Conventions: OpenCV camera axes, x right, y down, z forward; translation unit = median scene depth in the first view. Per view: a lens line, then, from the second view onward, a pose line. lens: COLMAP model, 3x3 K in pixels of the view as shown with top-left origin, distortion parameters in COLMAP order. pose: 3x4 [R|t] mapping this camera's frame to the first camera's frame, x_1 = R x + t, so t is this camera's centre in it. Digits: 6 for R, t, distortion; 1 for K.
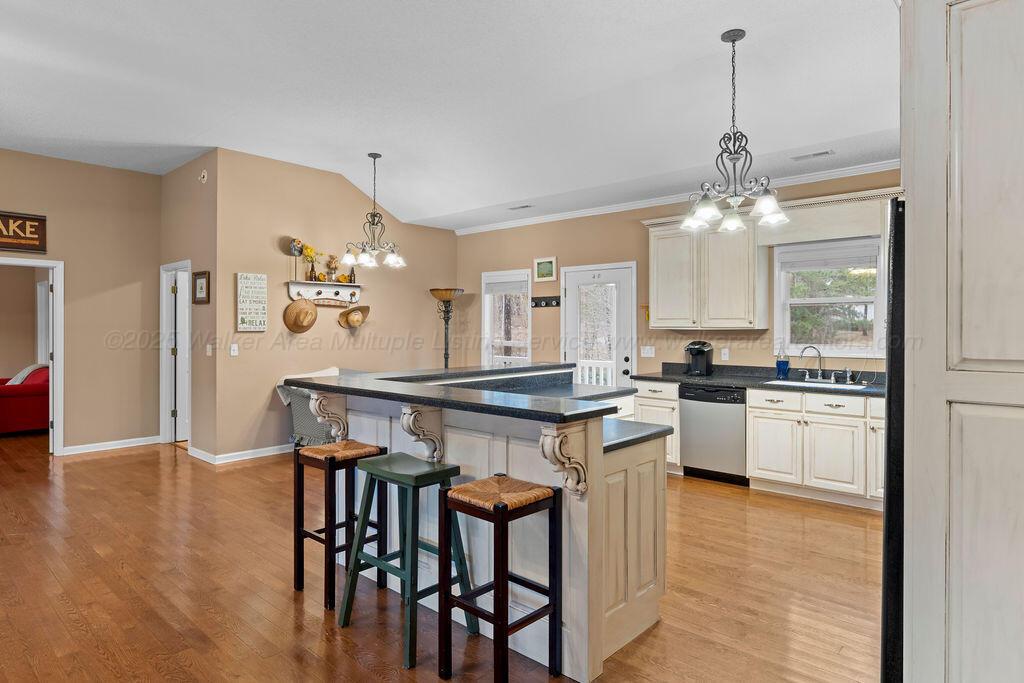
lens RADIAL K [[594.1, 0, 515.7], [0, 594.1, 328.3], [0, 0, 1]] dist [0.001299, -0.001692]
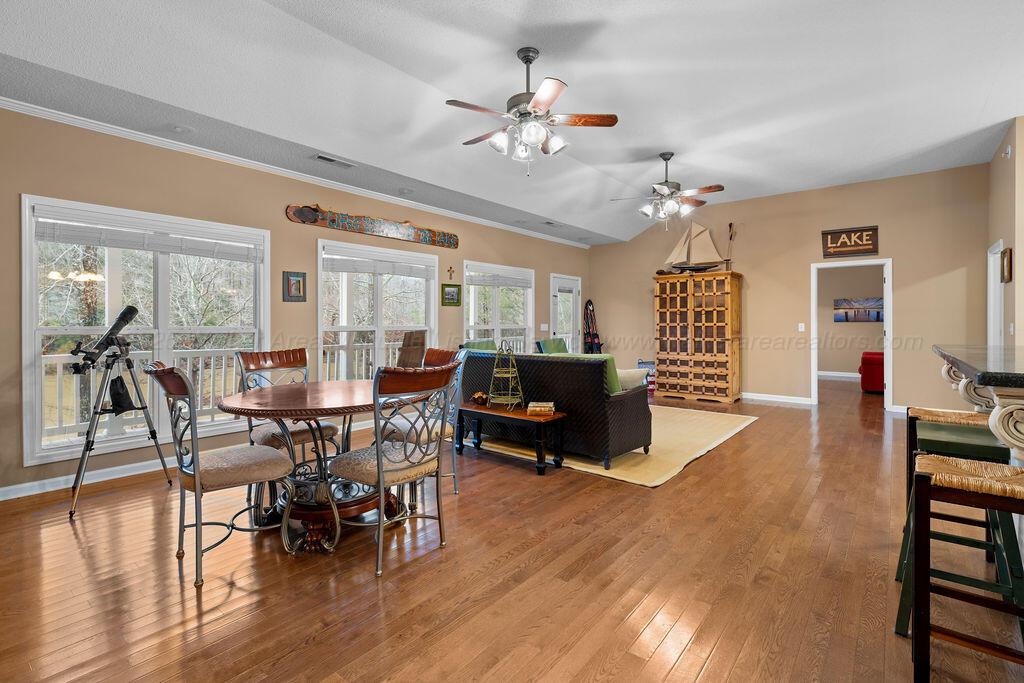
lens RADIAL K [[464.1, 0, 504.0], [0, 464.1, 320.8], [0, 0, 1]] dist [-0.015461, 0.003744]
pose [[0.040185, -0.005532, -0.999177, 0.200490], [-0.000579, 0.999984, -0.005560, 0.029095], [0.999192, 0.000802, 0.040181, 0.135202]]
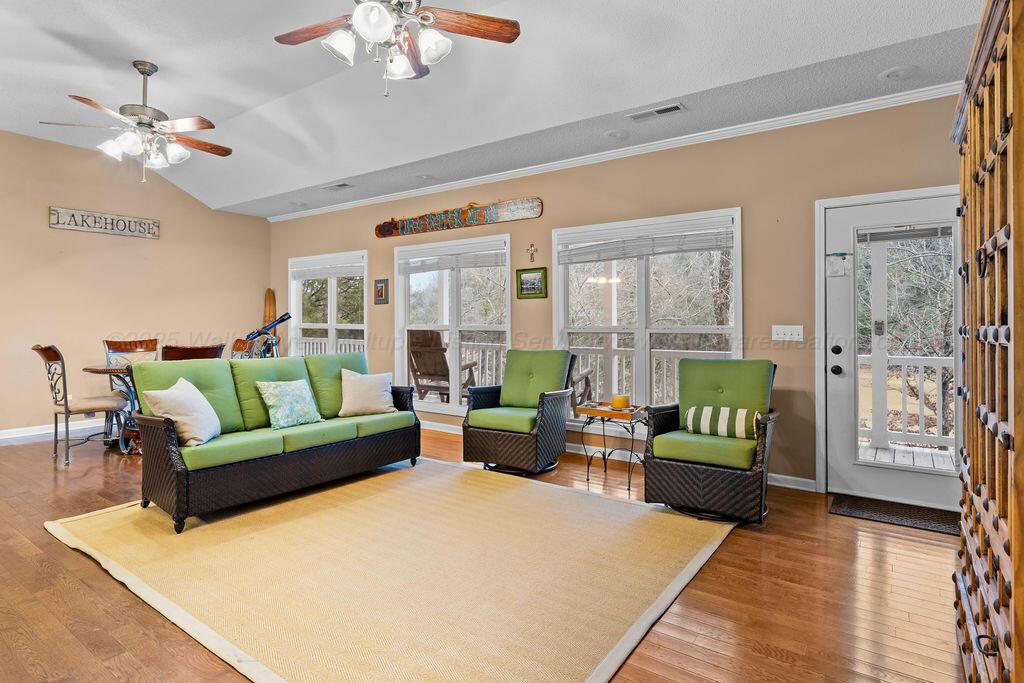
lens RADIAL K [[523.6, 0, 534.0], [0, 523.6, 320.0], [0, 0, 1]] dist [-0.003014, -0.004172]
pose [[-0.988903, -0.001294, -0.148558, -0.737048], [-0.001002, 0.999997, -0.002044, 0.026392], [0.148560, -0.001873, -0.988902, 0.905337]]
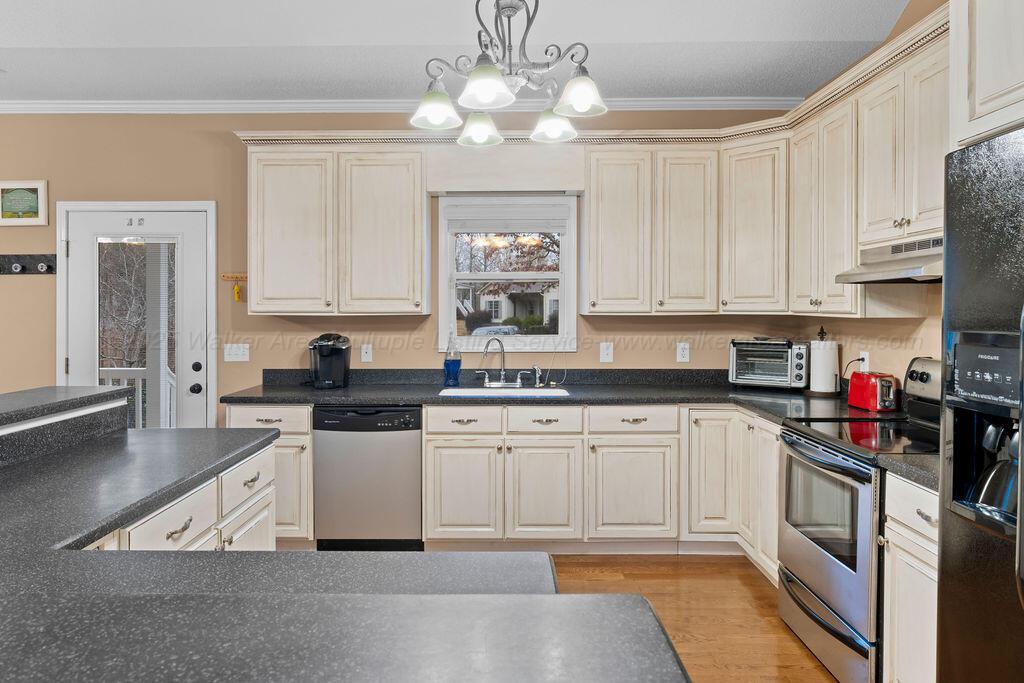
lens RADIAL K [[672.4, 0, 500.1], [0, 672.4, 308.7], [0, 0, 1]] dist [0.013347, -0.001990]
pose [[0.752193, 0.001722, 0.658940, -0.030852], [0.002022, 0.999986, -0.004921, -0.001344], [-0.658939, 0.005034, 0.752179, 0.320171]]
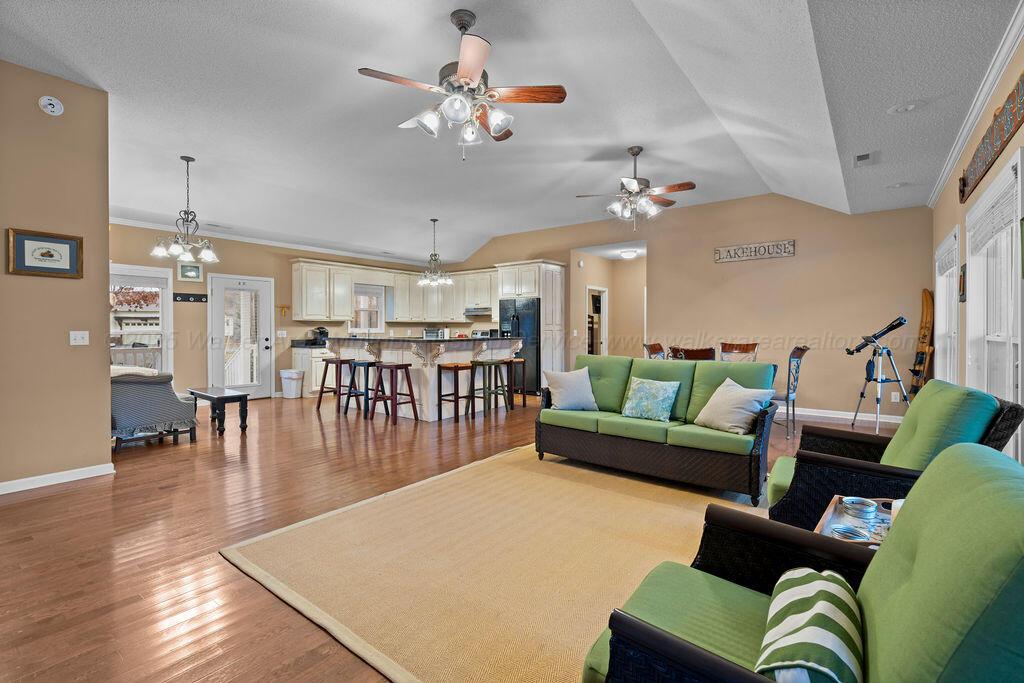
lens RADIAL K [[464.1, 0, 507.5], [0, 464.1, 334.6], [0, 0, 1]] dist [-0.015461, 0.003744]
pose [[-0.062963, -0.012067, 0.997943, -1.174924], [0.002391, 0.999922, 0.012242, 0.028379], [-0.998013, 0.003157, -0.062929, 0.468539]]
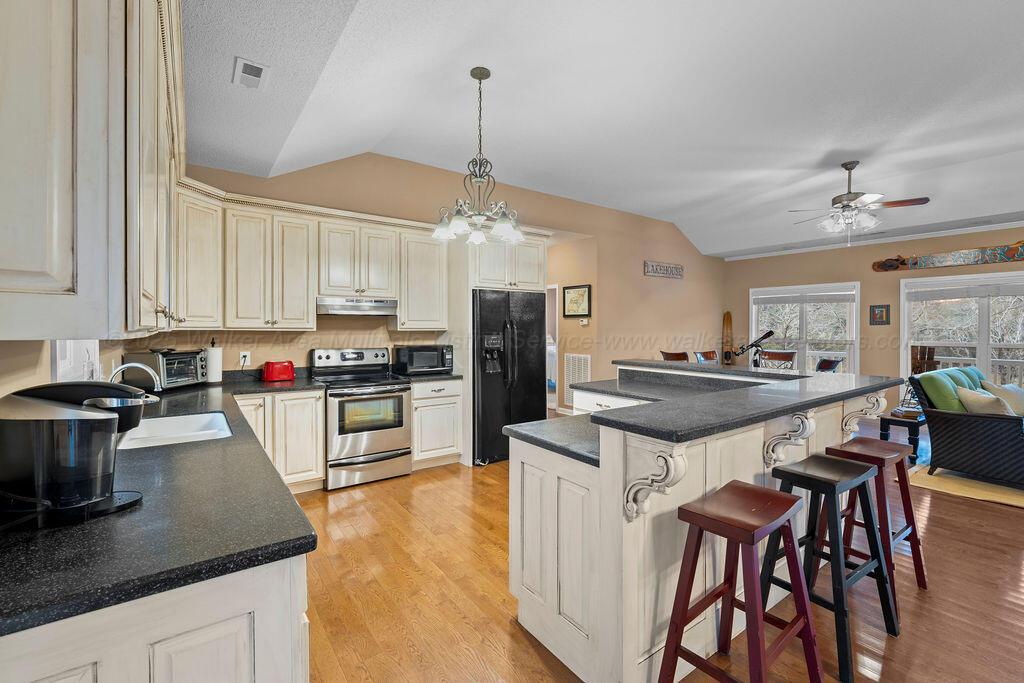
lens RADIAL K [[452.0, 0, 515.8], [0, 452.0, 335.8], [0, 0, 1]] dist [0.000435, -0.000259]
pose [[-0.979360, -0.004727, 0.202070, 0.071706], [-0.000743, 0.999804, 0.019791, -0.002759], [-0.202124, 0.019233, -0.979171, 1.104860]]
